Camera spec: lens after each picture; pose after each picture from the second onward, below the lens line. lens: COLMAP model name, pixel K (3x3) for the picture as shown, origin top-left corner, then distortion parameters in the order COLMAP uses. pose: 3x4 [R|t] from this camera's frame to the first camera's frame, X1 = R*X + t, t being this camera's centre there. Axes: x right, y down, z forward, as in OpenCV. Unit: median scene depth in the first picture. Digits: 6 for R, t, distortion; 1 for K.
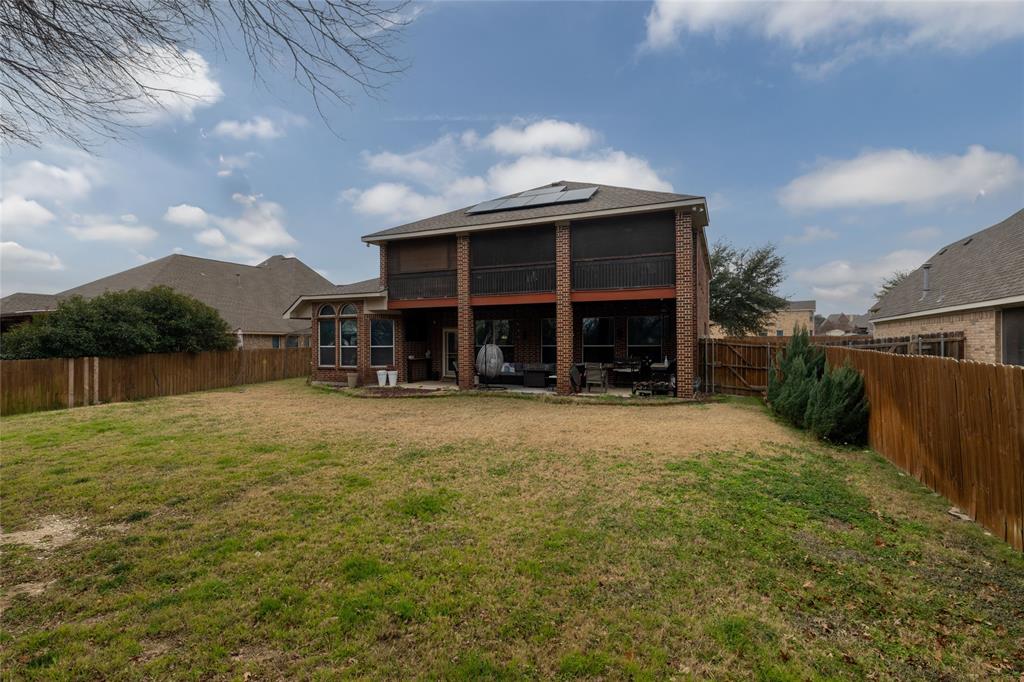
lens RADIAL K [[491.7, 0, 510.4], [0, 491.7, 340.5], [0, 0, 1]] dist [-0.000143, 0.000049]
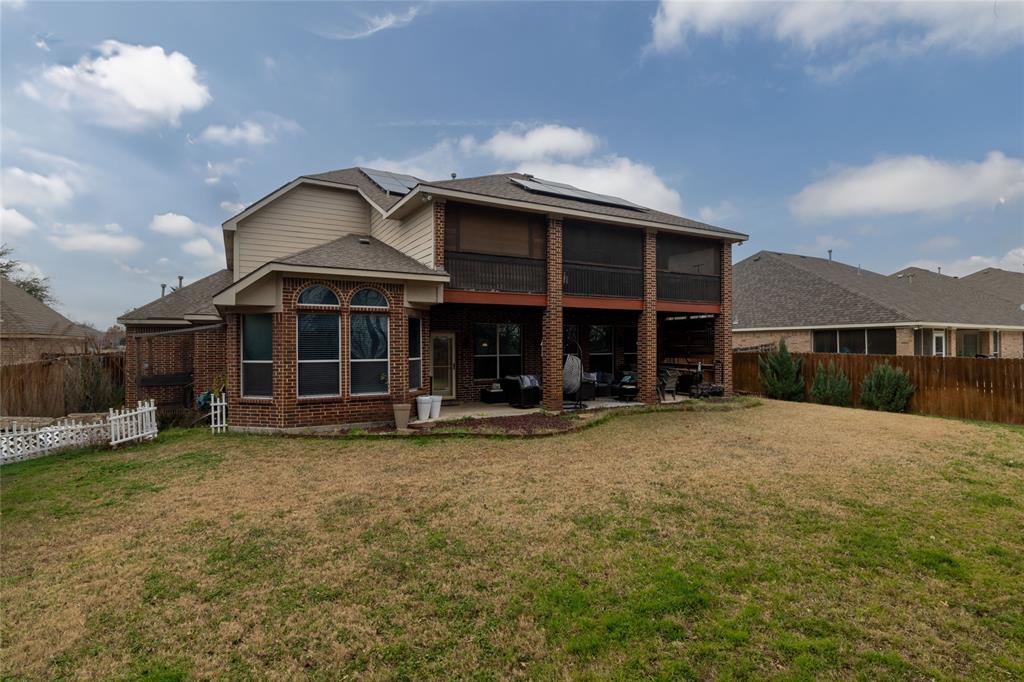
lens RADIAL K [[491.7, 0, 513.9], [0, 491.7, 343.3], [0, 0, 1]] dist [-0.000143, 0.000049]
pose [[0.605129, 0.003850, 0.796118, -0.755408], [-0.001918, 0.999992, -0.003378, -0.007210], [-0.796125, 0.000517, 0.605132, 0.553787]]
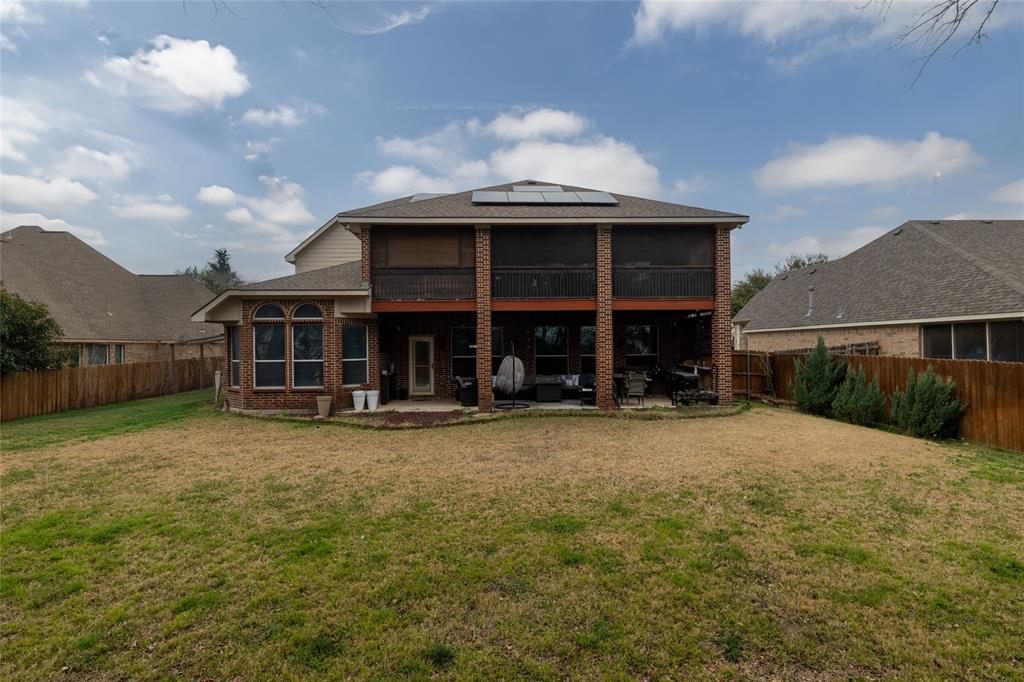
lens RADIAL K [[491.7, 0, 515.8], [0, 491.7, 338.6], [0, 0, 1]] dist [-0.000143, 0.000049]
pose [[0.894997, 0.001369, 0.446069, -0.414080], [0.004666, 0.999912, -0.012431, -0.011313], [-0.446047, 0.013207, 0.894912, 0.210321]]
